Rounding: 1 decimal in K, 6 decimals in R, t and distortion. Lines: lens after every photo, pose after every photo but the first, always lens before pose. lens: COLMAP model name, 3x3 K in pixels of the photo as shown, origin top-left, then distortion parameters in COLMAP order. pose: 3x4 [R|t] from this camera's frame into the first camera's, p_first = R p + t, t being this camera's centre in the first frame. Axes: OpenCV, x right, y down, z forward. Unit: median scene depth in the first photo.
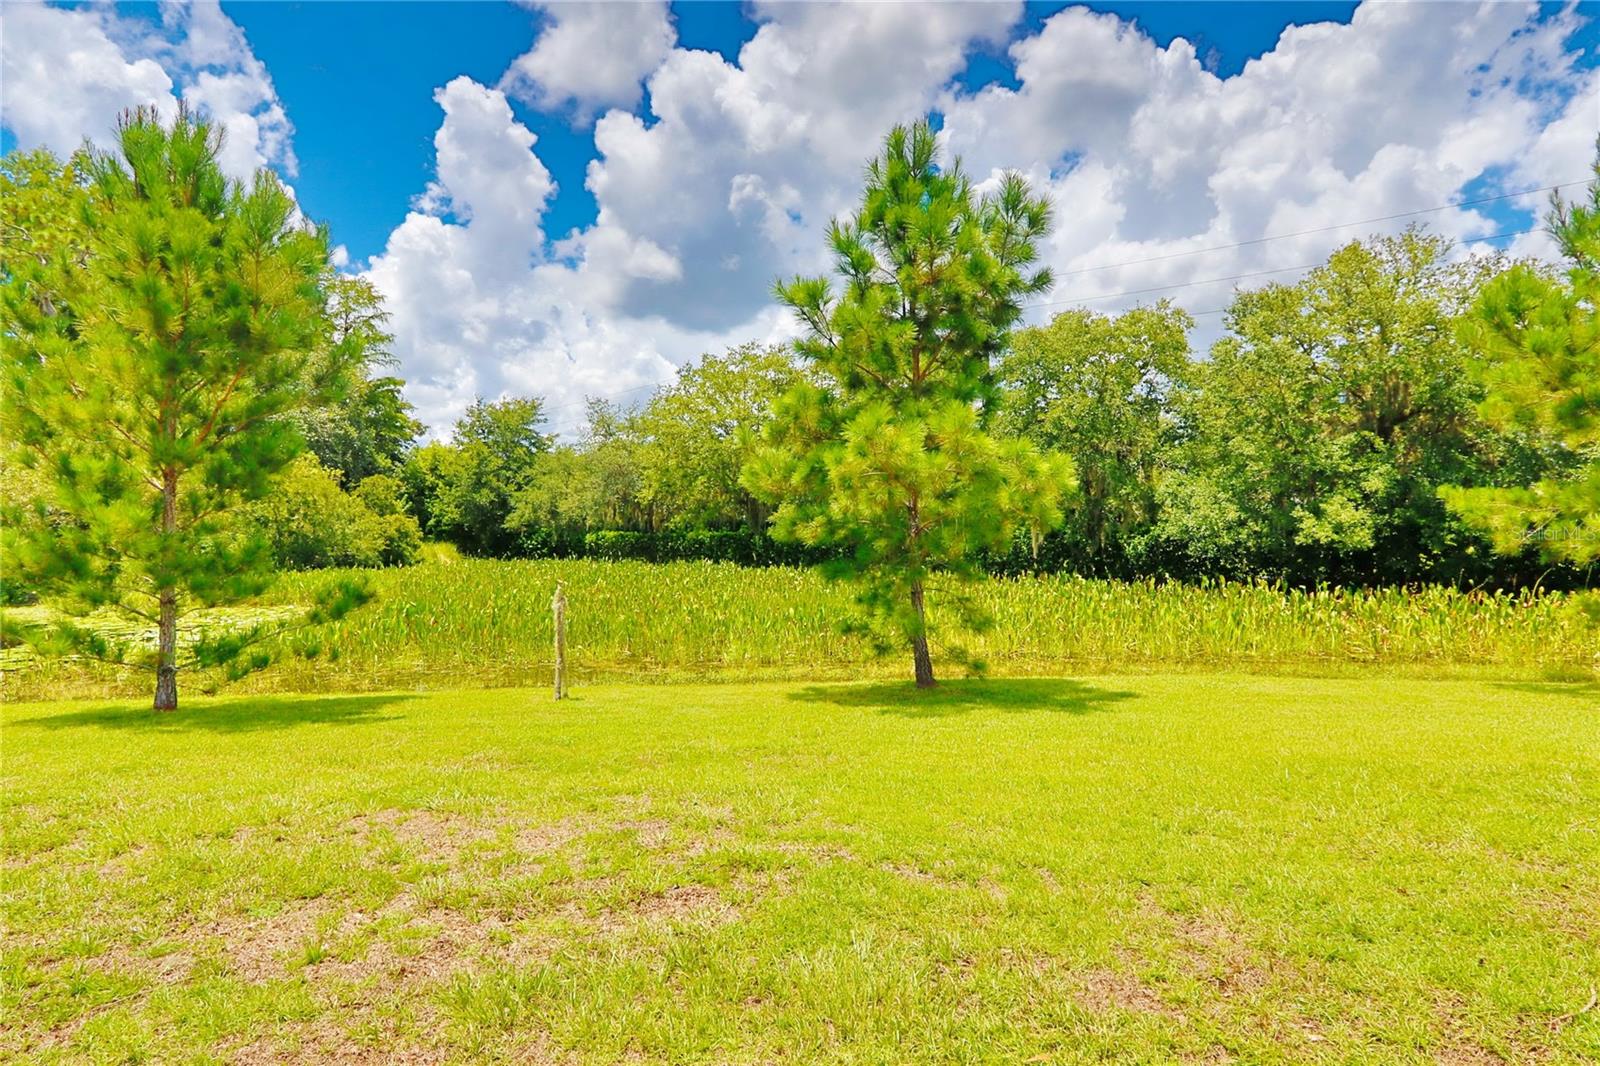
lens RADIAL K [[872.3, 0, 801.7], [0, 872.3, 511.6], [0, 0, 1]] dist [-0.002050, -0.002099]
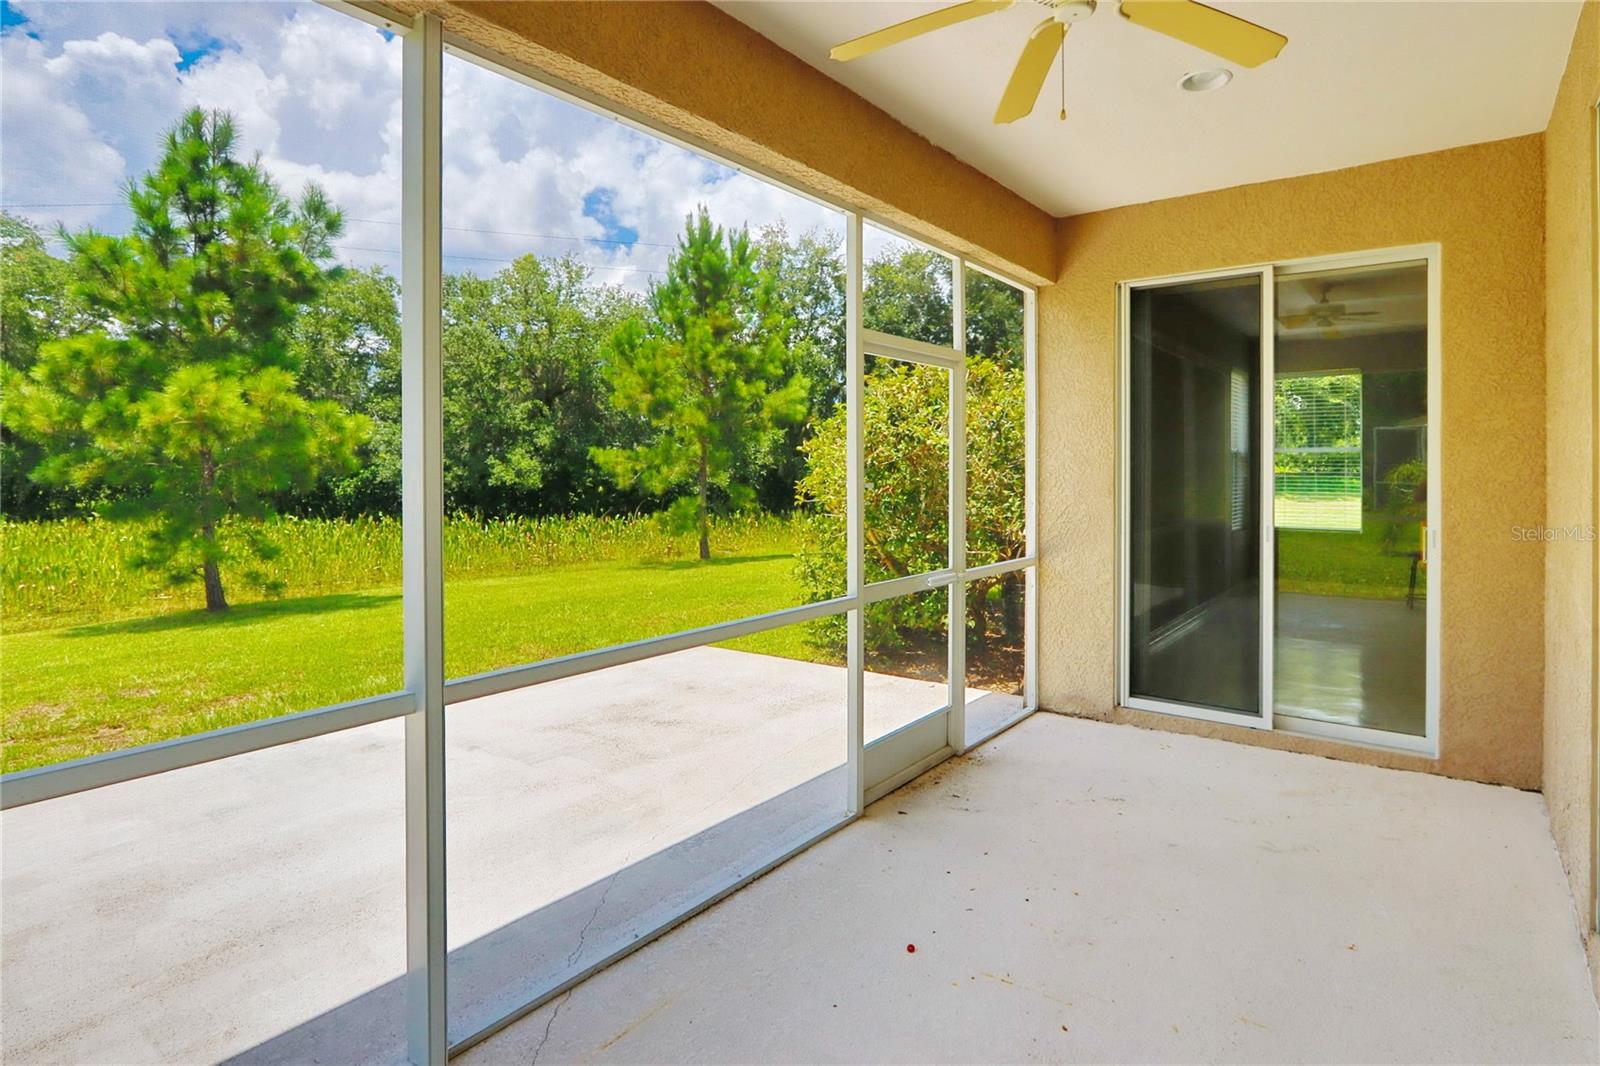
lens RADIAL K [[872.3, 0, 801.7], [0, 872.3, 511.6], [0, 0, 1]] dist [-0.002050, -0.002099]
pose [[0.629115, -0.026509, 0.776860, -0.254946], [-0.023384, 0.998321, 0.053003, -0.004803], [-0.776961, -0.051511, 0.627438, -0.292360]]
